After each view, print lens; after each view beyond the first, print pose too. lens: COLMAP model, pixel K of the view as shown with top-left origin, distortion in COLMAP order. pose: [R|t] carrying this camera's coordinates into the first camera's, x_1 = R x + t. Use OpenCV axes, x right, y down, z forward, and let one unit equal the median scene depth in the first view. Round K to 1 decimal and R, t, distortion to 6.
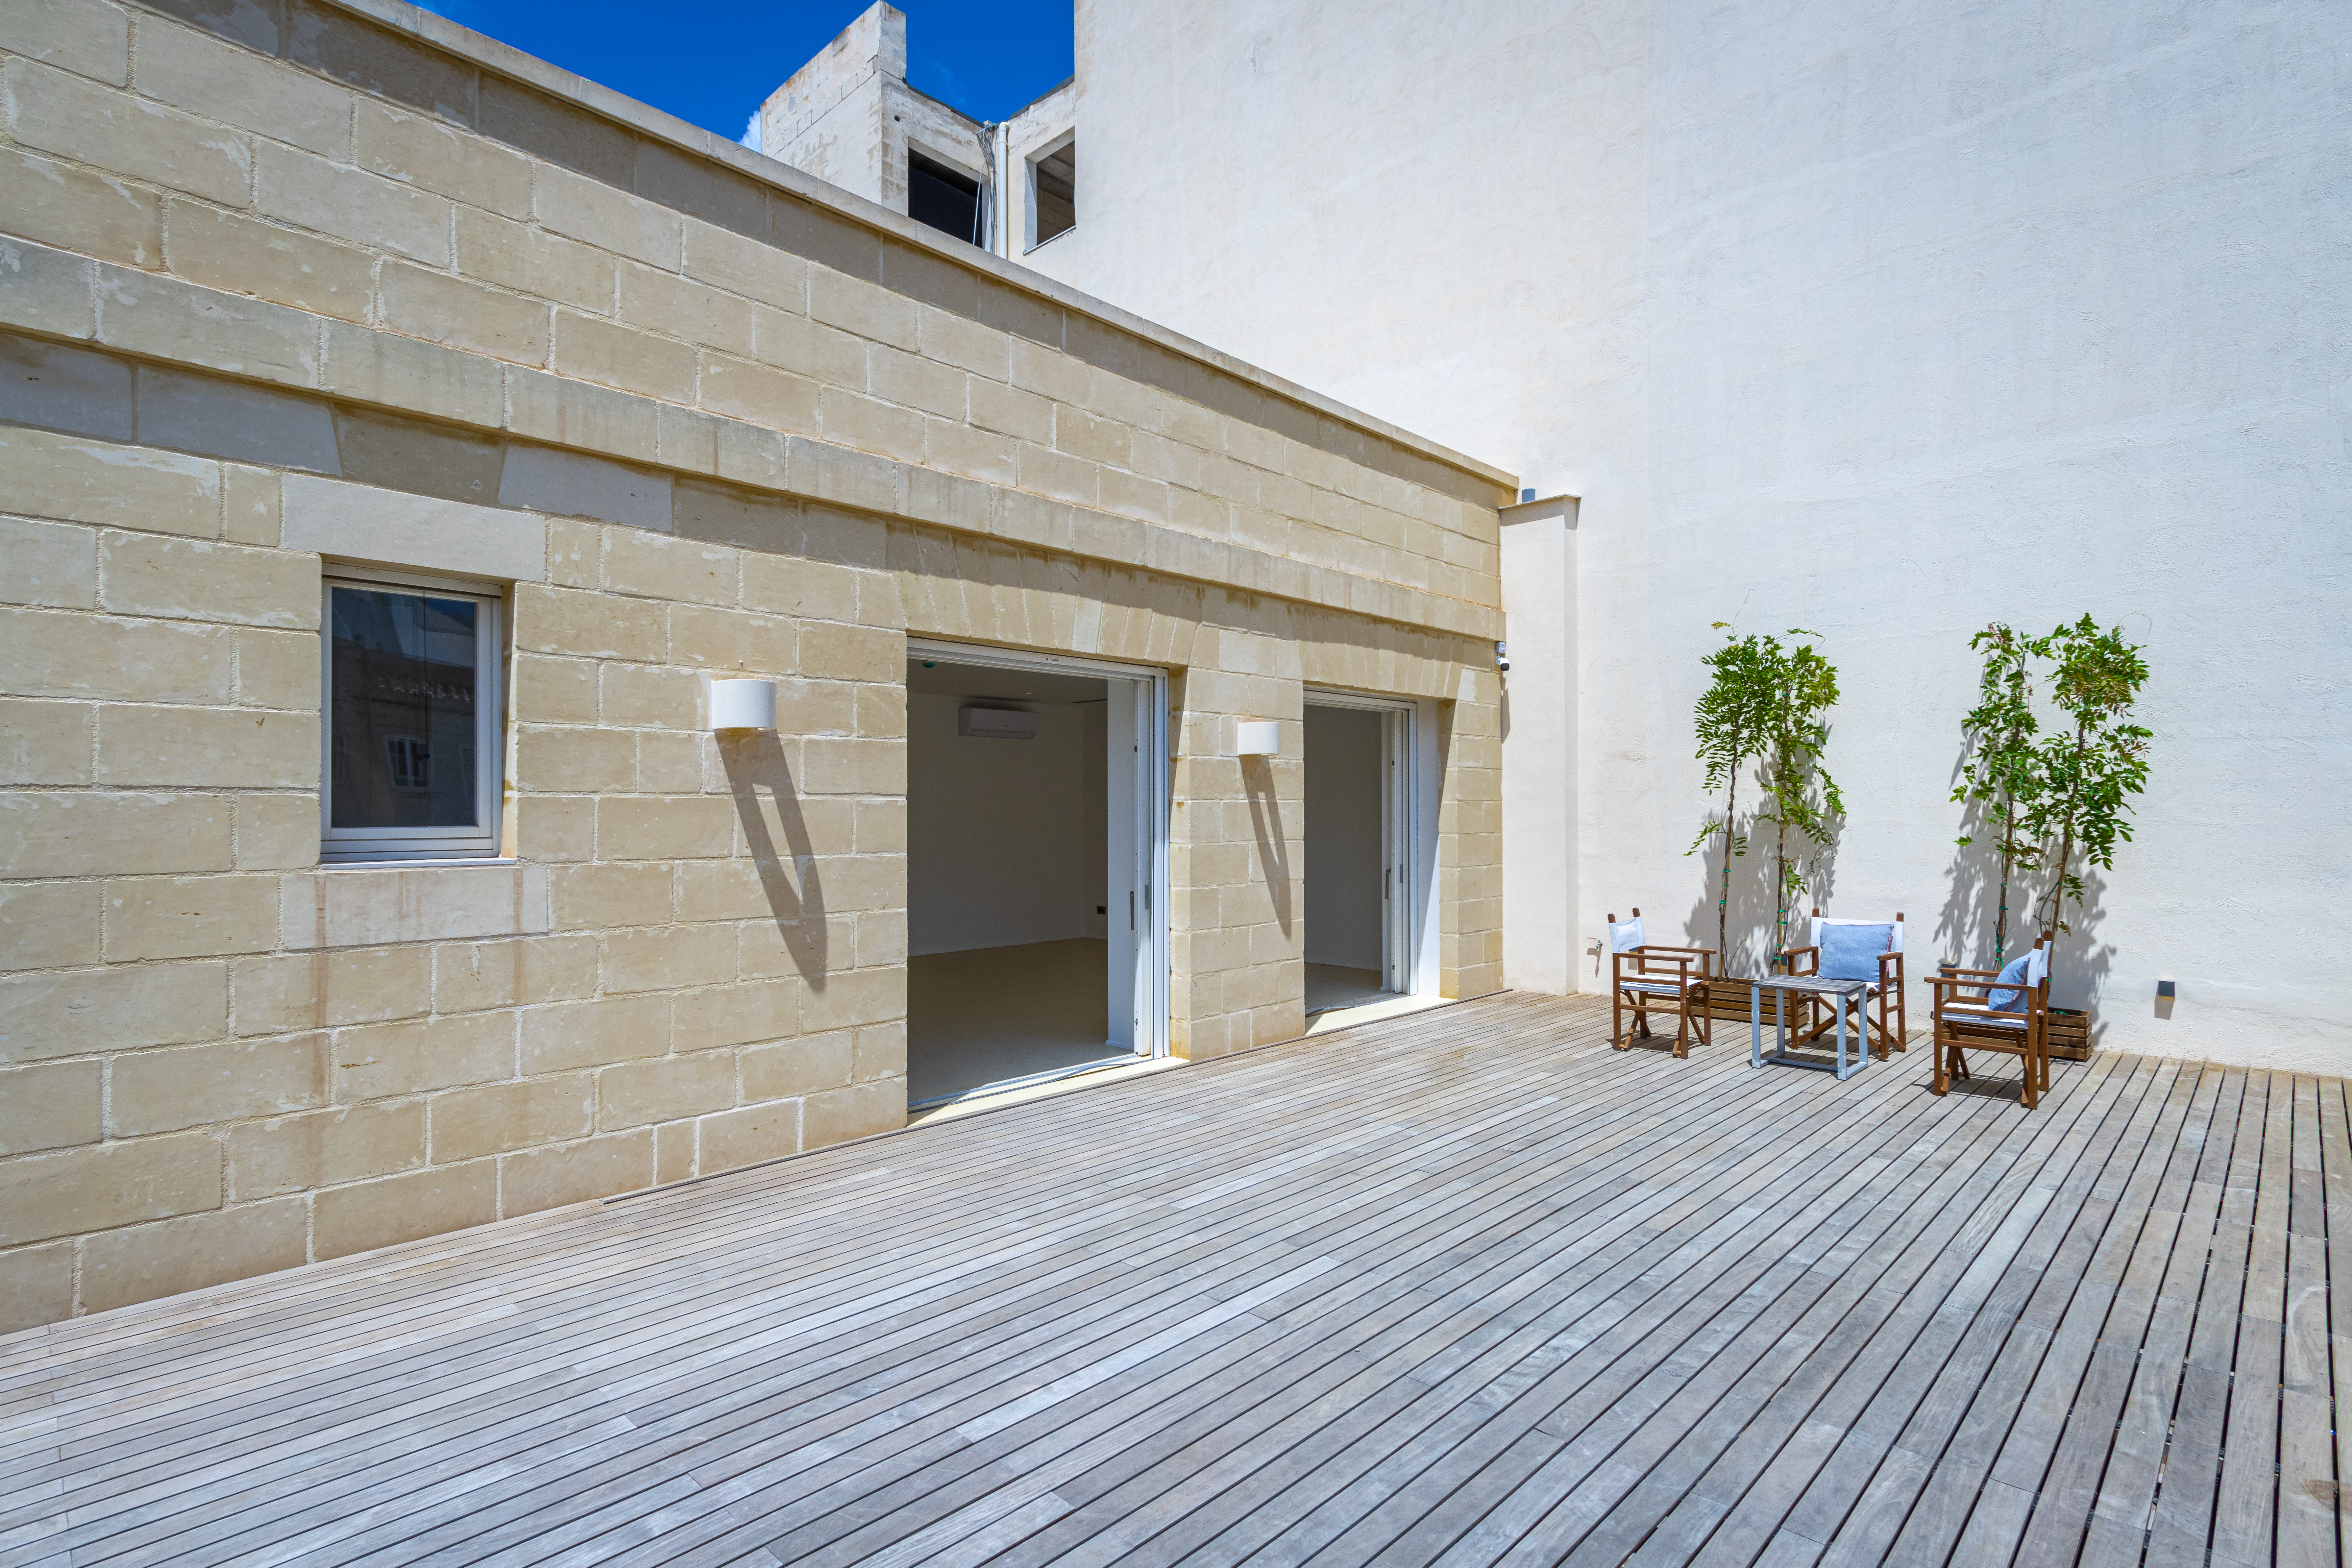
lens RADIAL K [[1156.6, 0, 1177.6], [0, 1156.6, 803.2], [0, 0, 1]] dist [0.004752, -0.002136]
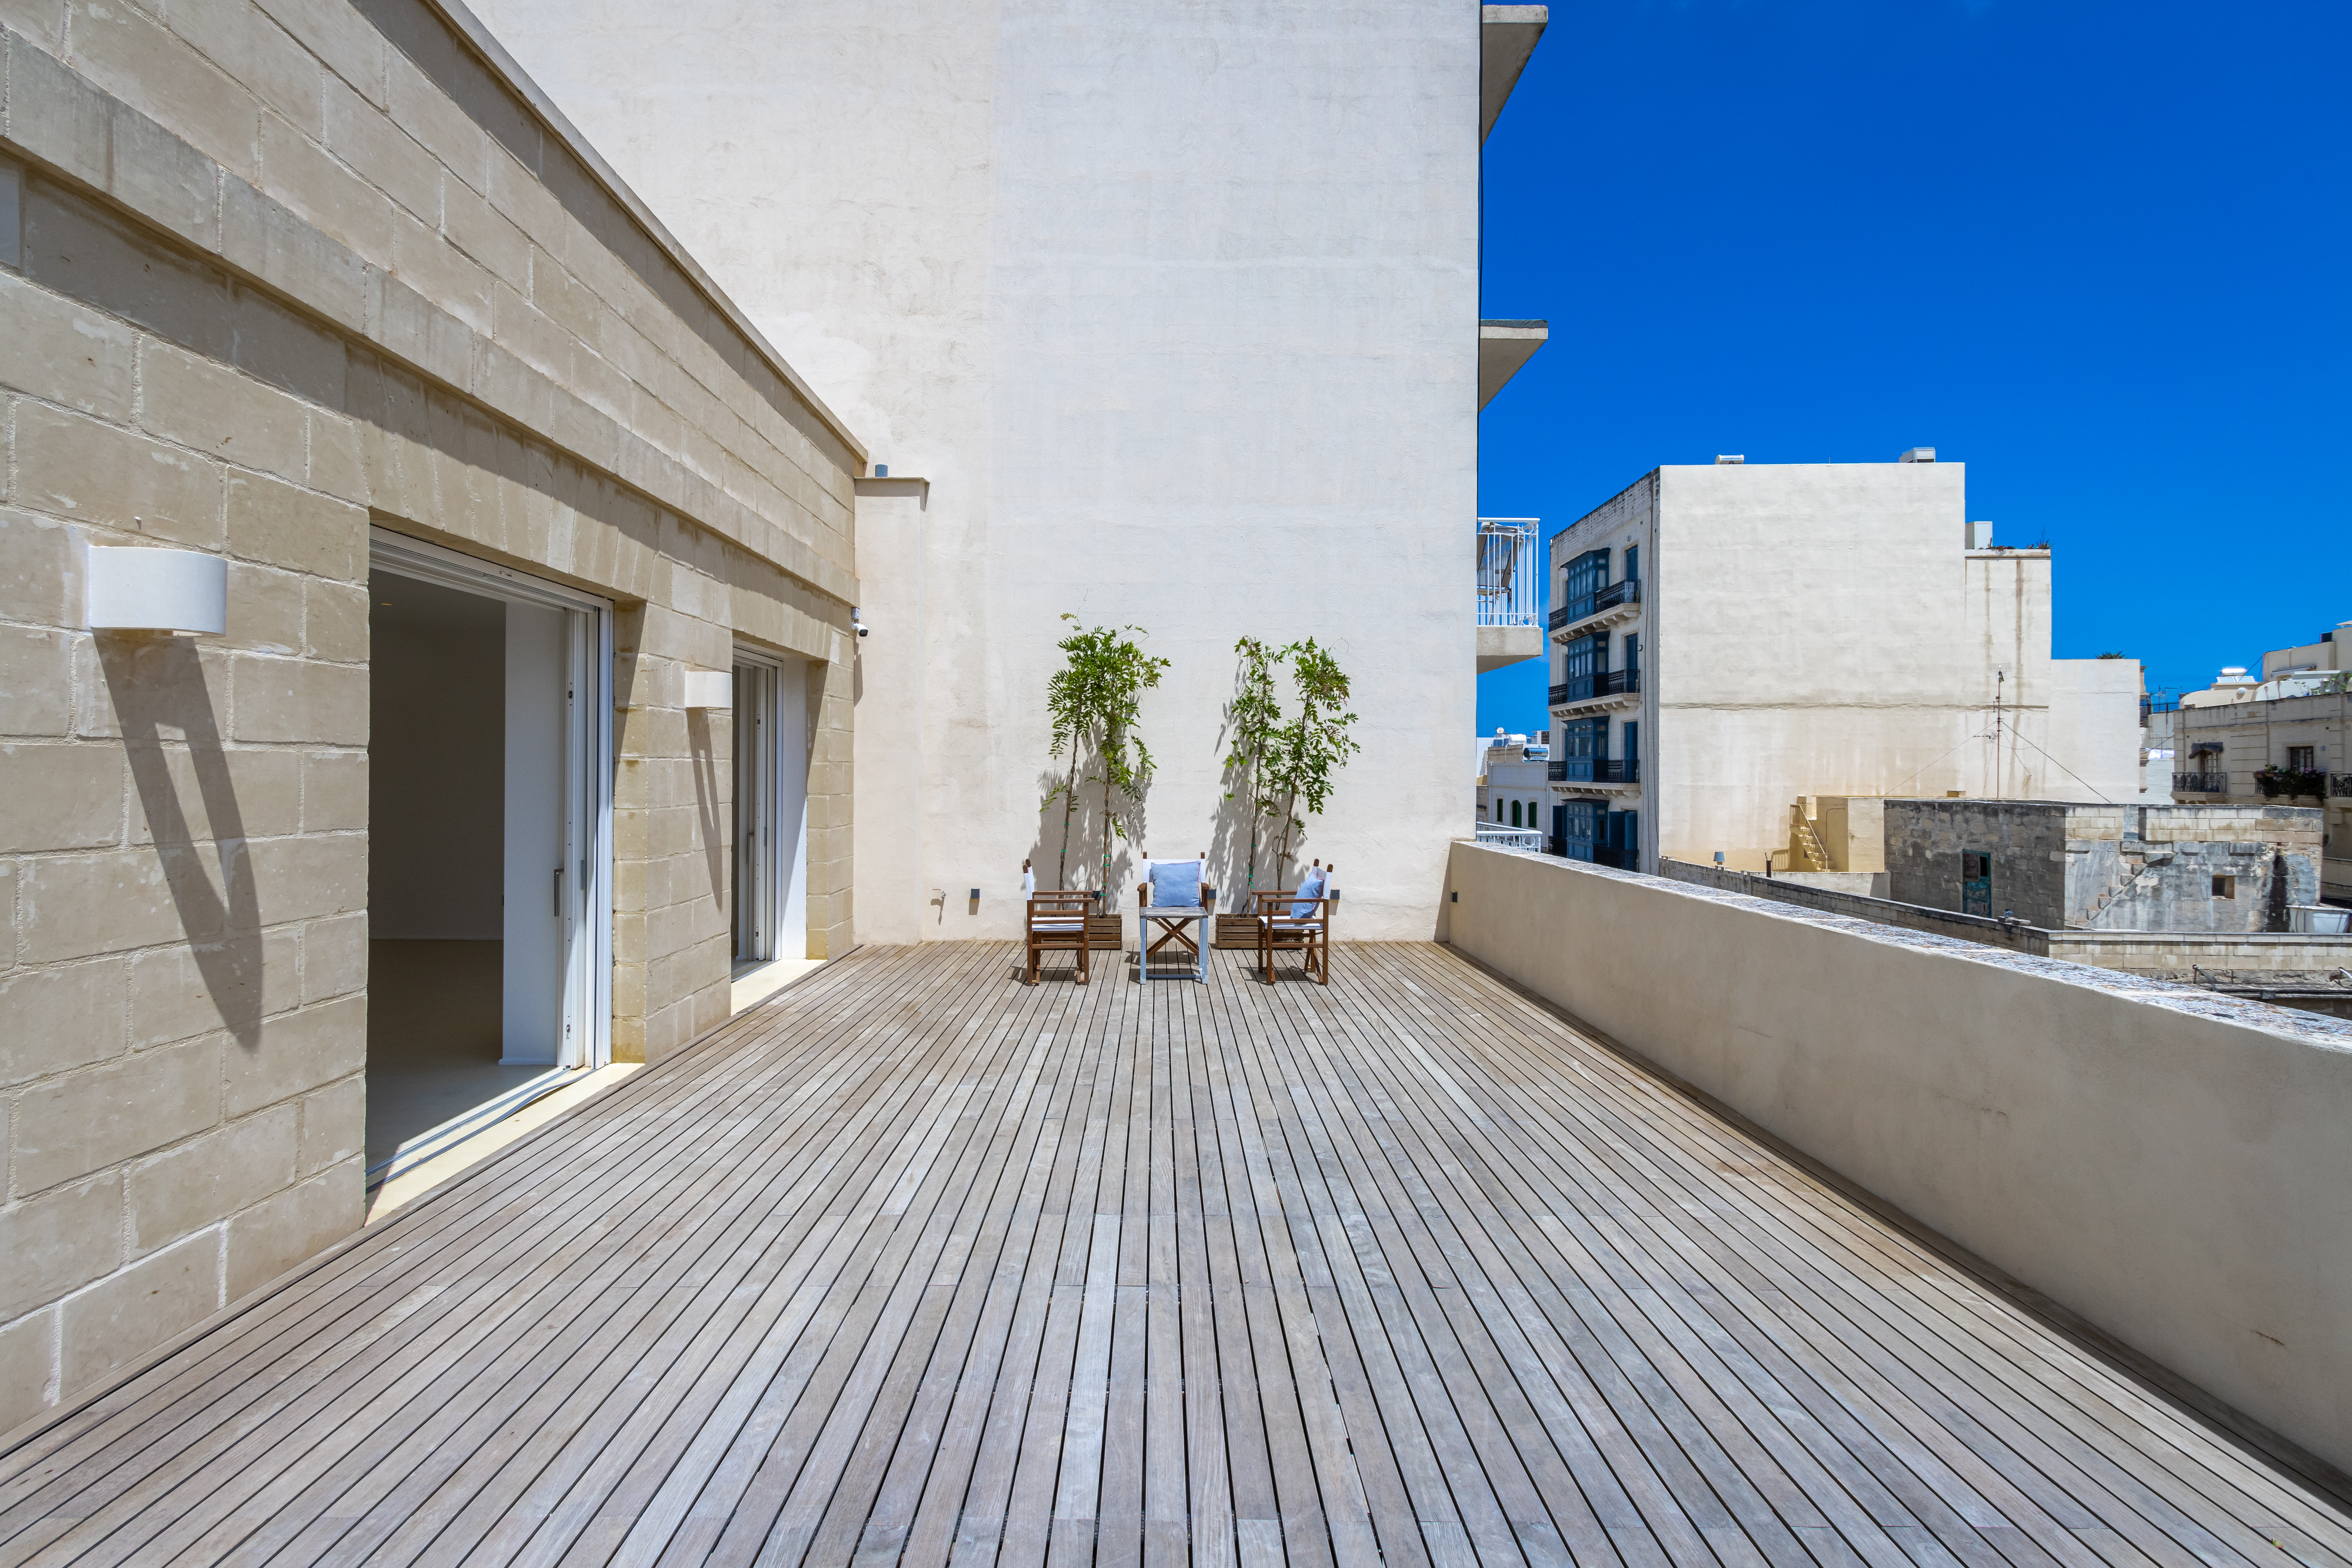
lens RADIAL K [[1086.3, 0, 1171.8], [0, 1086.3, 769.8], [0, 0, 1]] dist [0.001920, -0.001001]
pose [[0.710724, 0.006613, 0.703439, -0.367078], [-0.010759, 0.999941, 0.001471, 0.000848], [-0.703388, -0.008614, 0.710754, 0.209812]]
